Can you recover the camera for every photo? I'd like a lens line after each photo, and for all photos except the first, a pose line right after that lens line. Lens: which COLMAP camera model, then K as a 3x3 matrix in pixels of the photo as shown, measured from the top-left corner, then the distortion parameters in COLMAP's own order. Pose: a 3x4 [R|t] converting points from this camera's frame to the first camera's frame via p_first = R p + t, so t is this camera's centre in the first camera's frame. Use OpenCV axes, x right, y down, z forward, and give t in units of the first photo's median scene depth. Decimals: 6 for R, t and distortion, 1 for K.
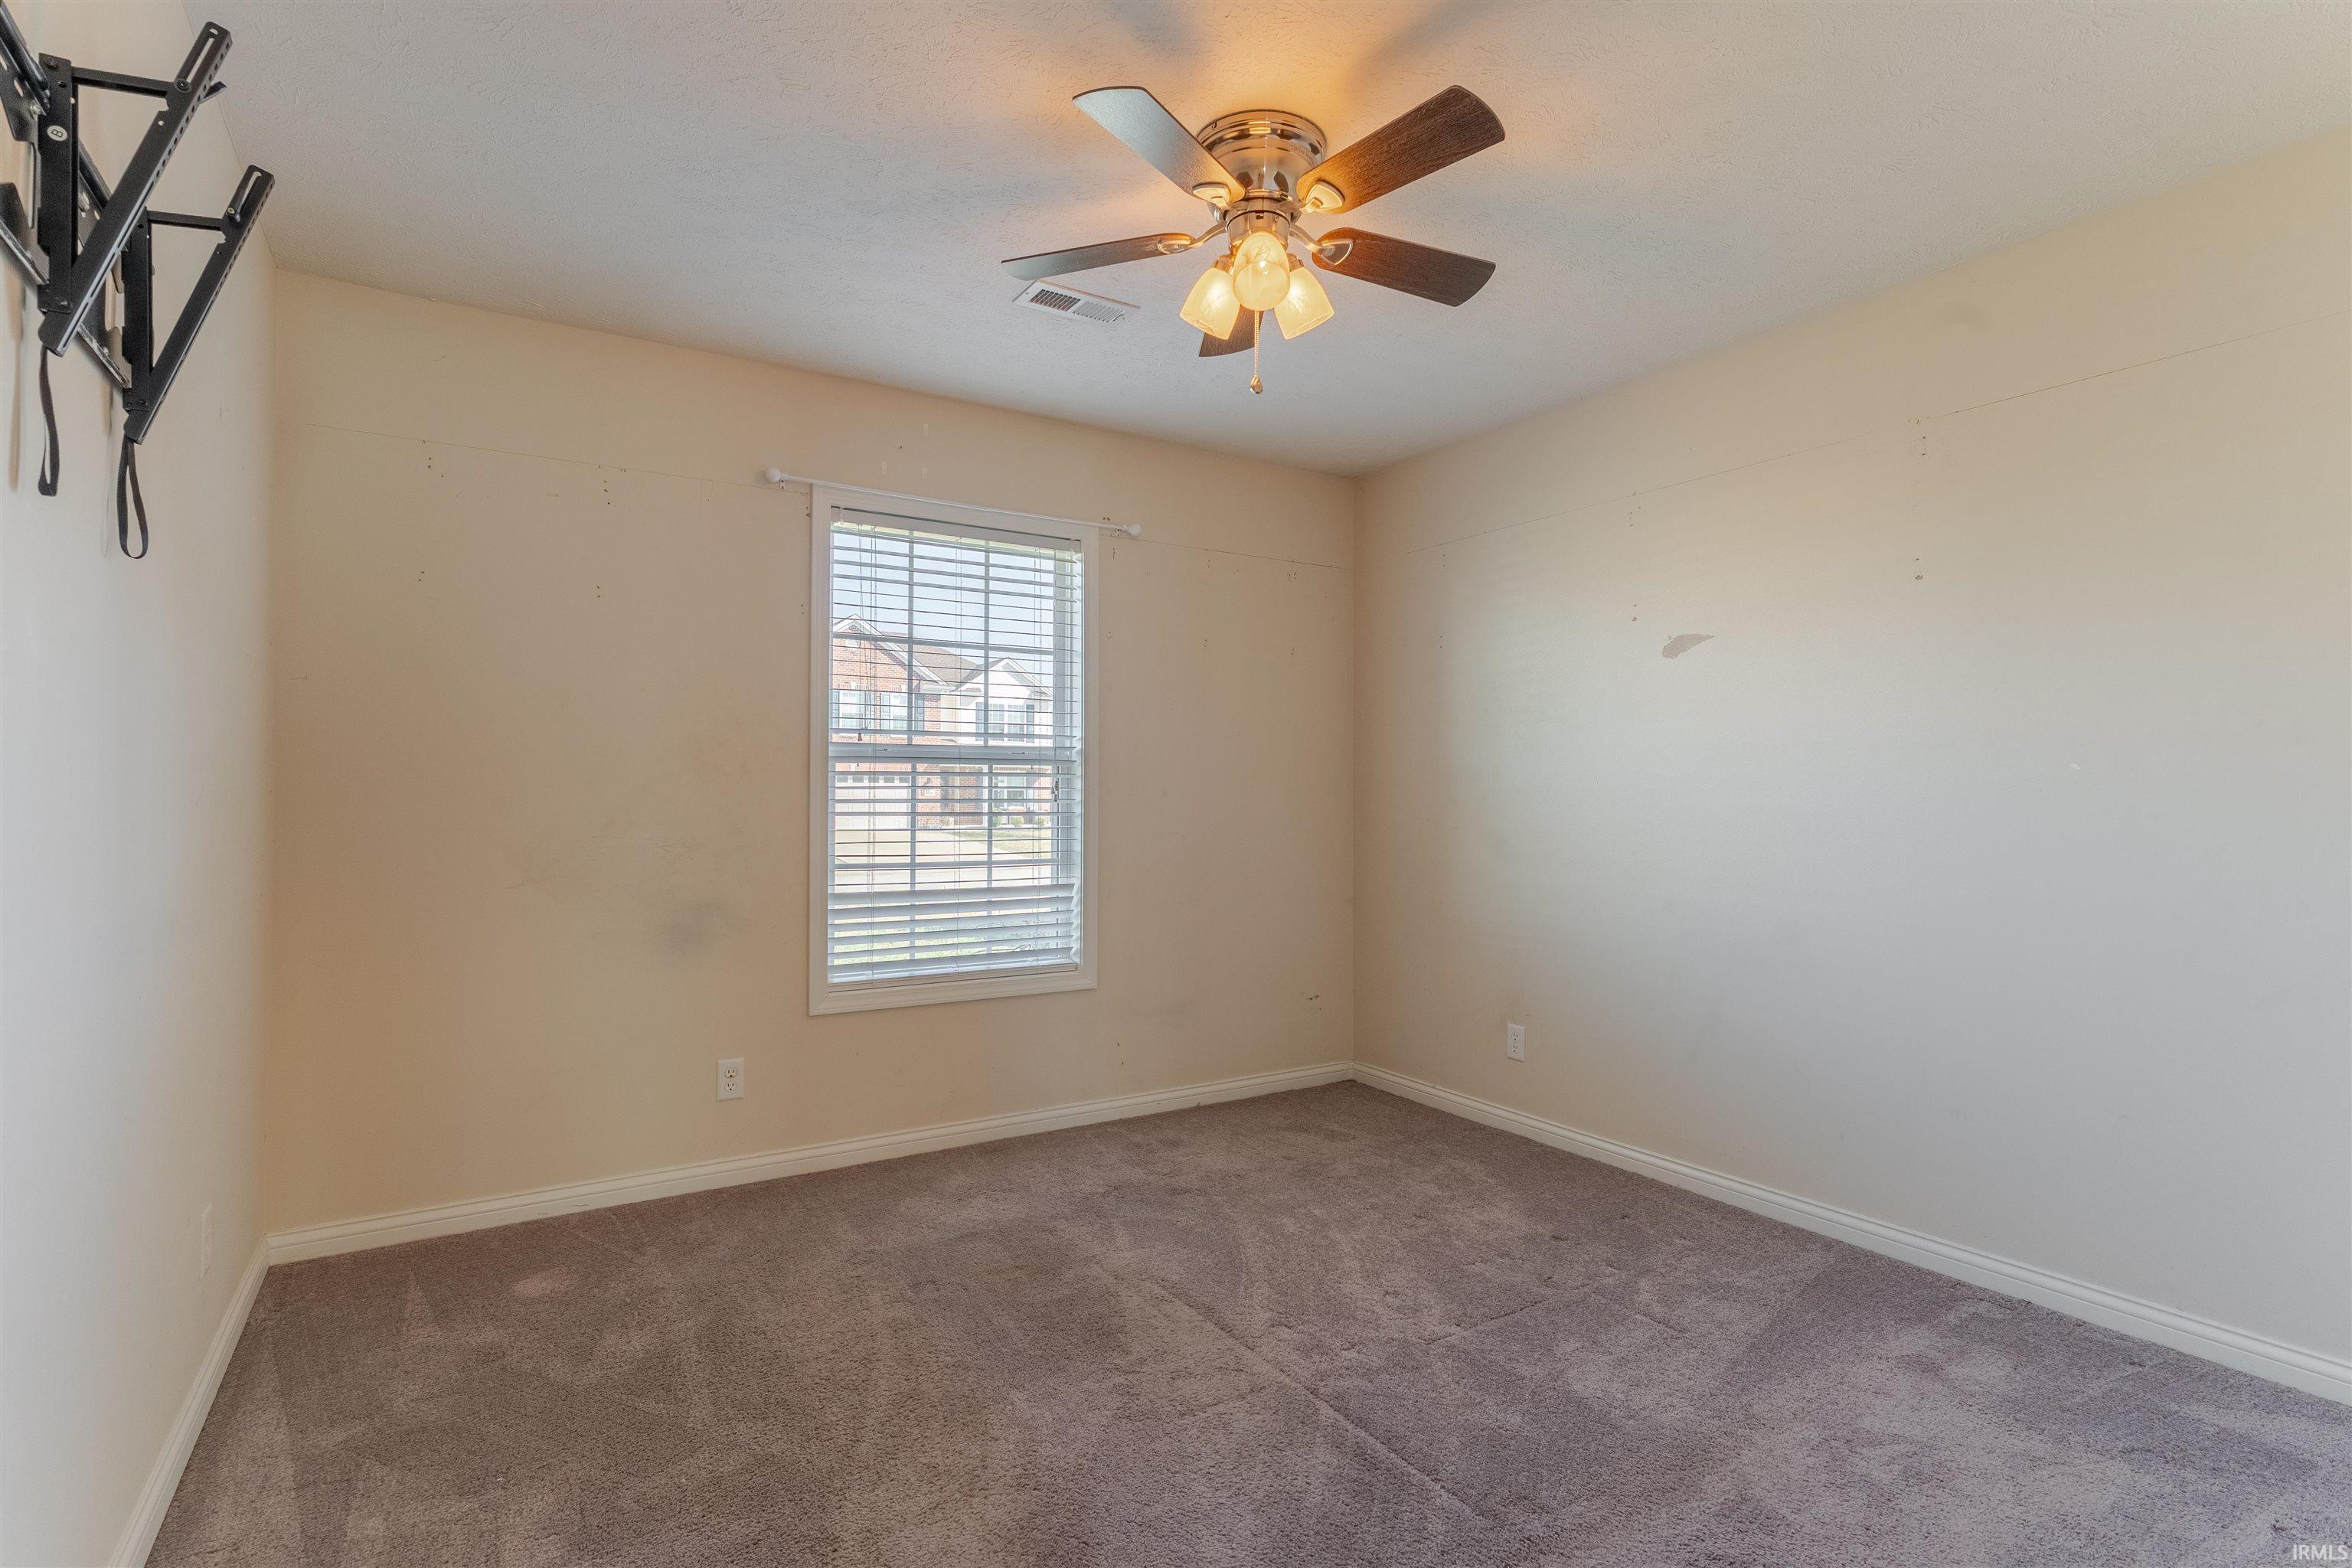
lens RADIAL K [[1143.2, 0, 1160.1], [0, 1143.2, 782.2], [0, 0, 1]] dist [0.000479, 0.002007]
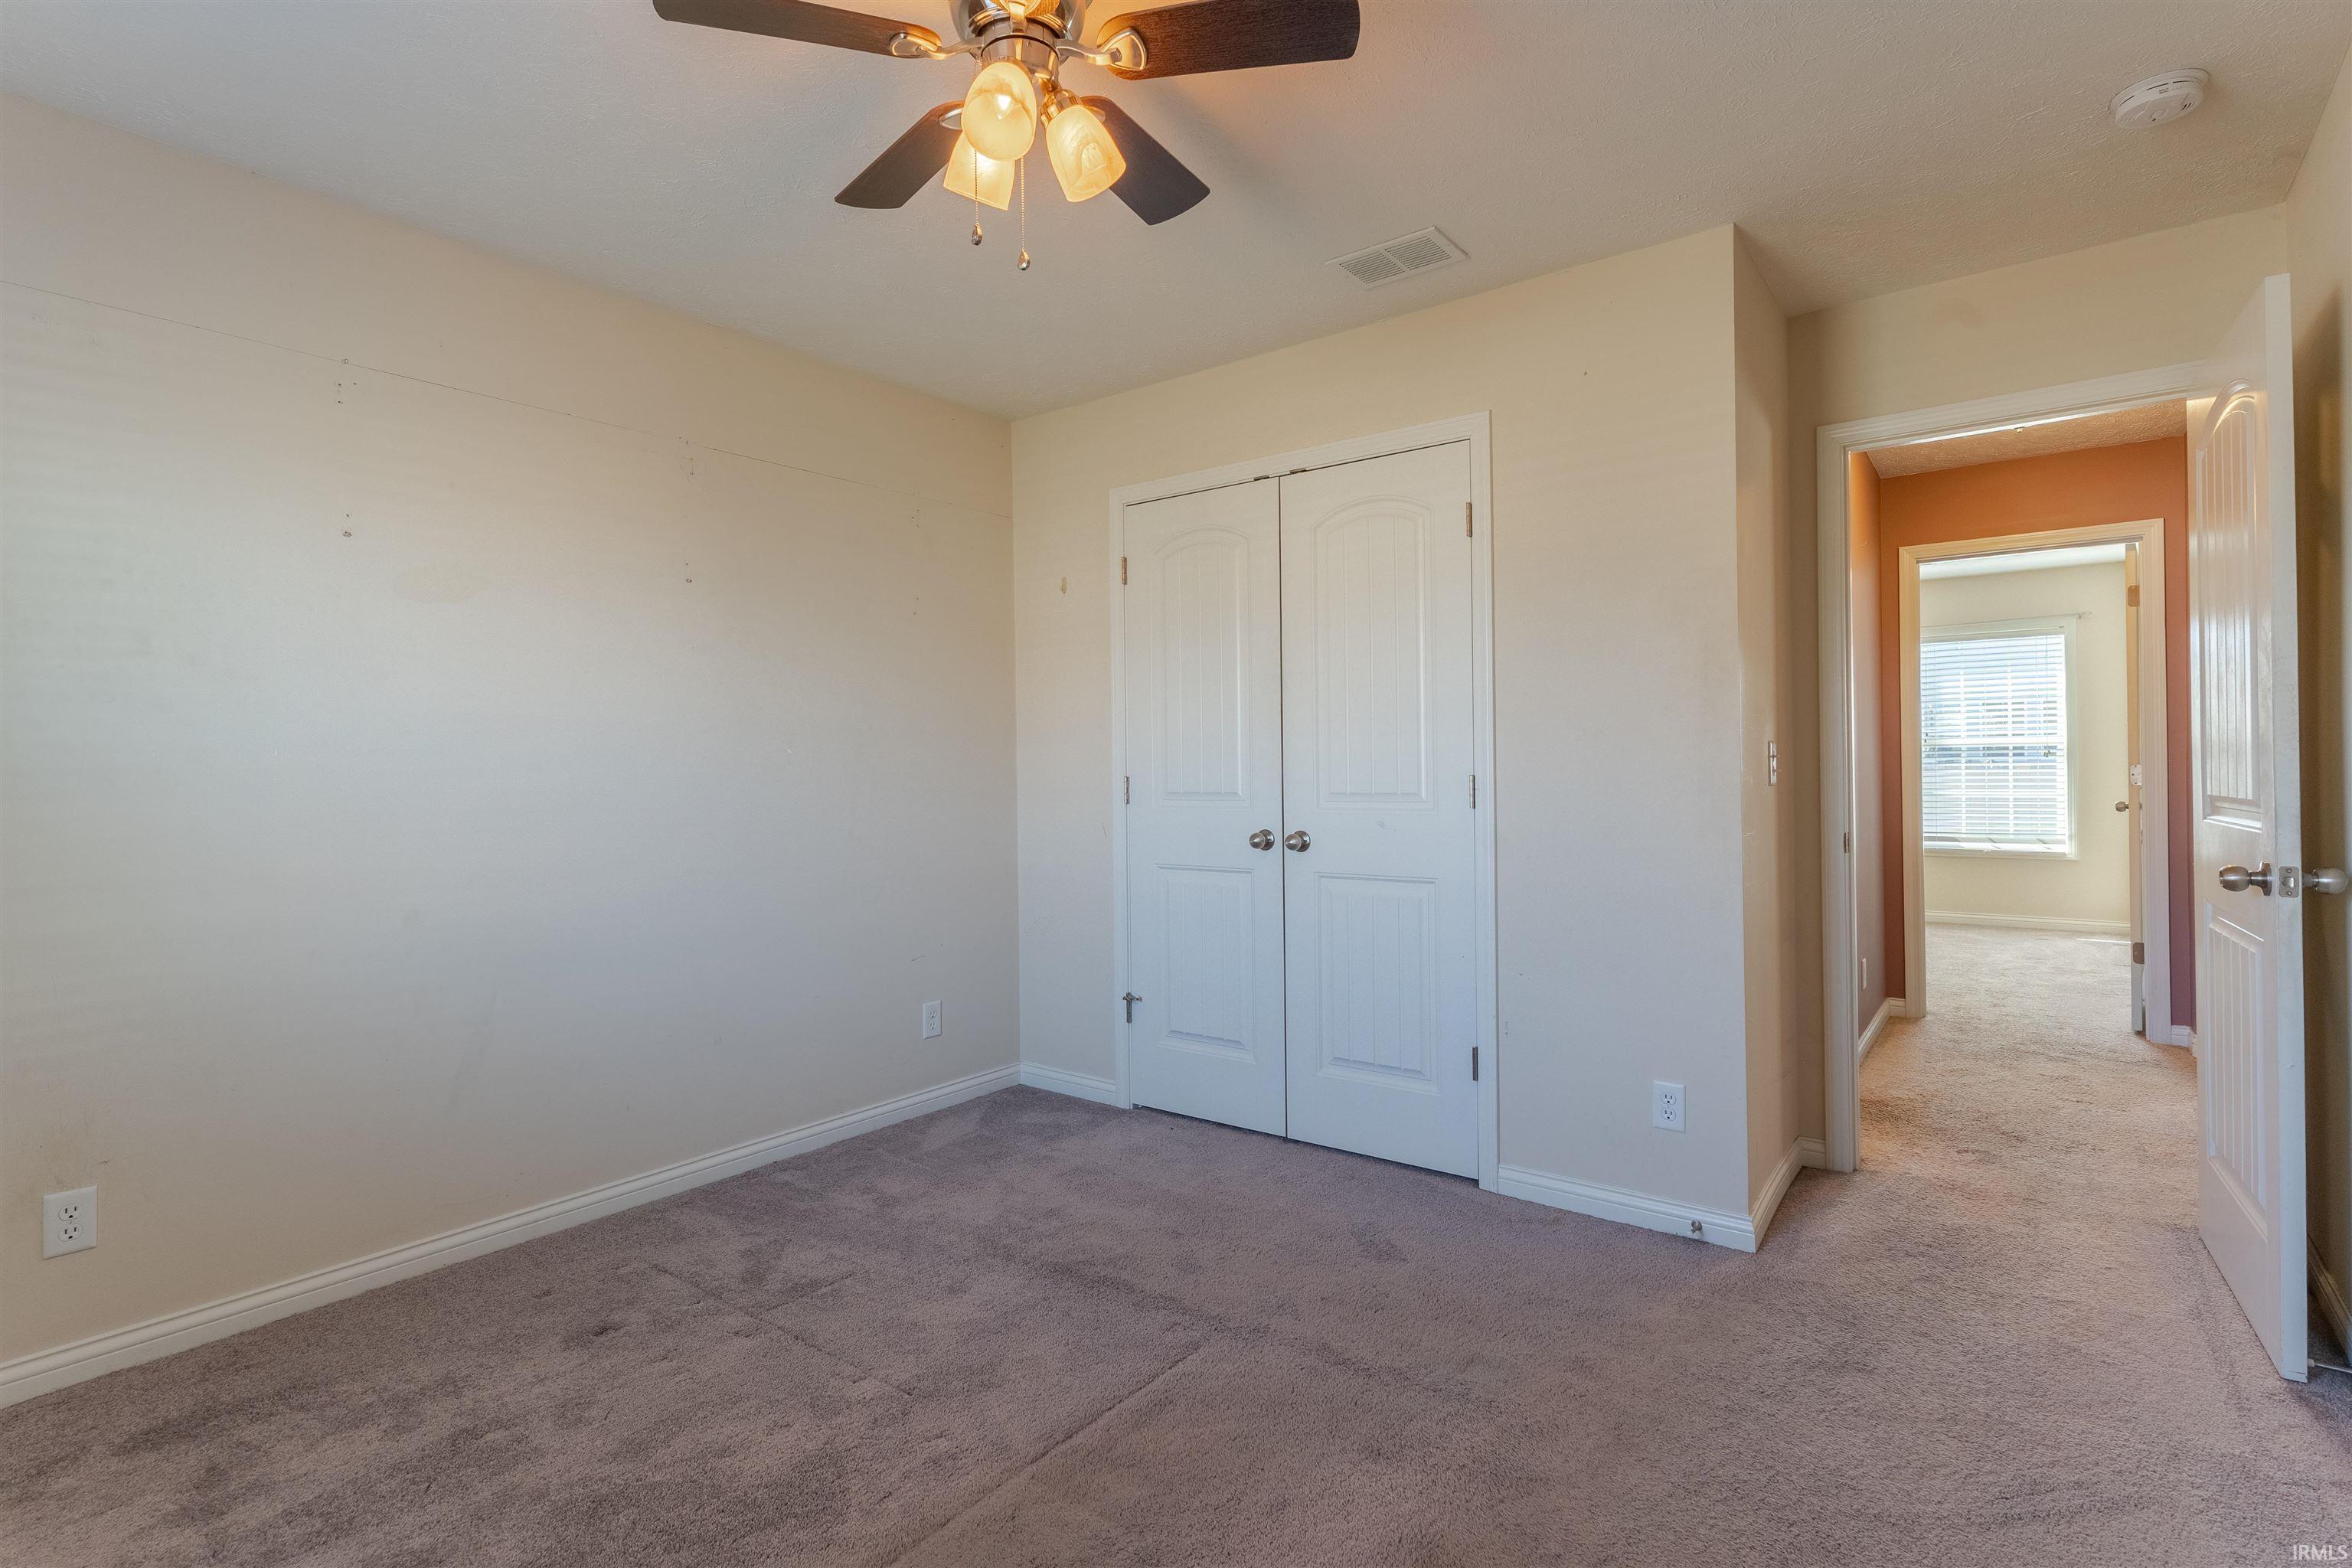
lens RADIAL K [[1143.2, 0, 1160.1], [0, 1143.2, 782.2], [0, 0, 1]] dist [0.000479, 0.002007]
pose [[-0.363201, -0.001186, 0.931710, -0.557794], [0.004801, 0.999984, 0.003144, 0.018650], [-0.931699, 0.005615, -0.363189, 0.972914]]
